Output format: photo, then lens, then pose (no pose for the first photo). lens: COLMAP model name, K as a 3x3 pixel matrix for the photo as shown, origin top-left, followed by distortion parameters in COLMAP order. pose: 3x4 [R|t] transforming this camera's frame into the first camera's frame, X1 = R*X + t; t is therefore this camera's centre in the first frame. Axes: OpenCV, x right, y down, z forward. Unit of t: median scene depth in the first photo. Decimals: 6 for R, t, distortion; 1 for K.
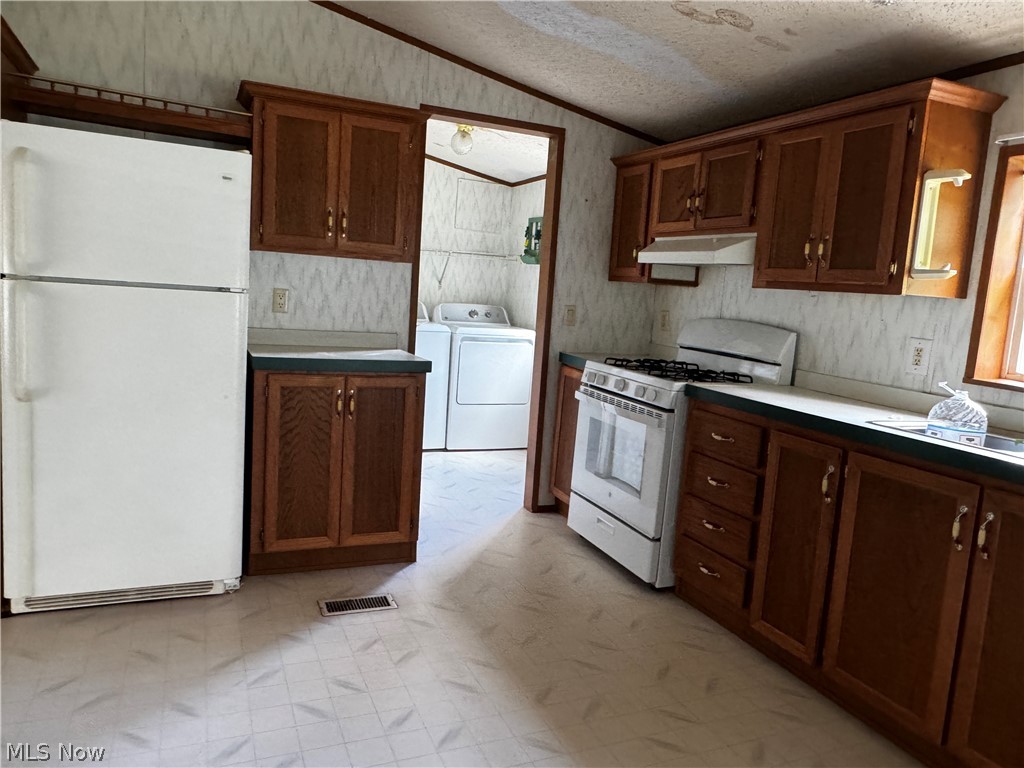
lens RADIAL K [[715.6, 0, 517.6], [0, 715.6, 377.2], [0, 0, 1]] dist [0.009596, -0.017551]
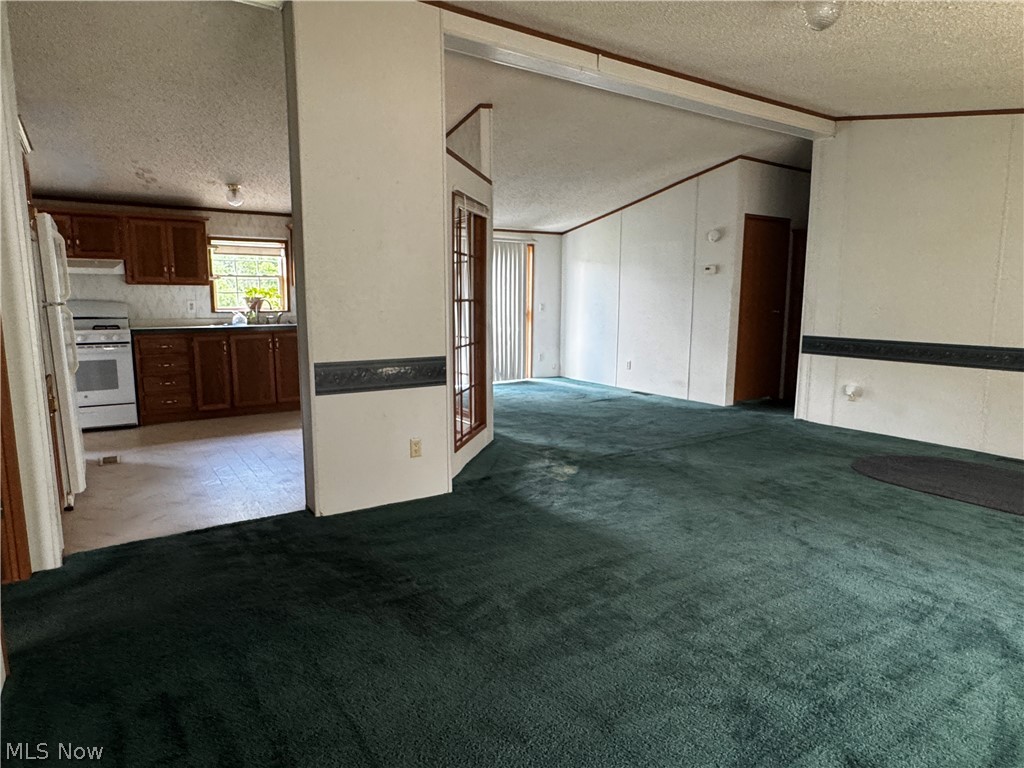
lens RADIAL K [[622.4, 0, 511.9], [0, 622.4, 386.6], [0, 0, 1]] dist [0.004312, 0.001952]
pose [[-0.173875, -0.210005, 0.962115, -1.831568], [0.106232, 0.967296, 0.230334, -0.135760], [-0.979021, 0.142257, -0.145879, 0.141608]]
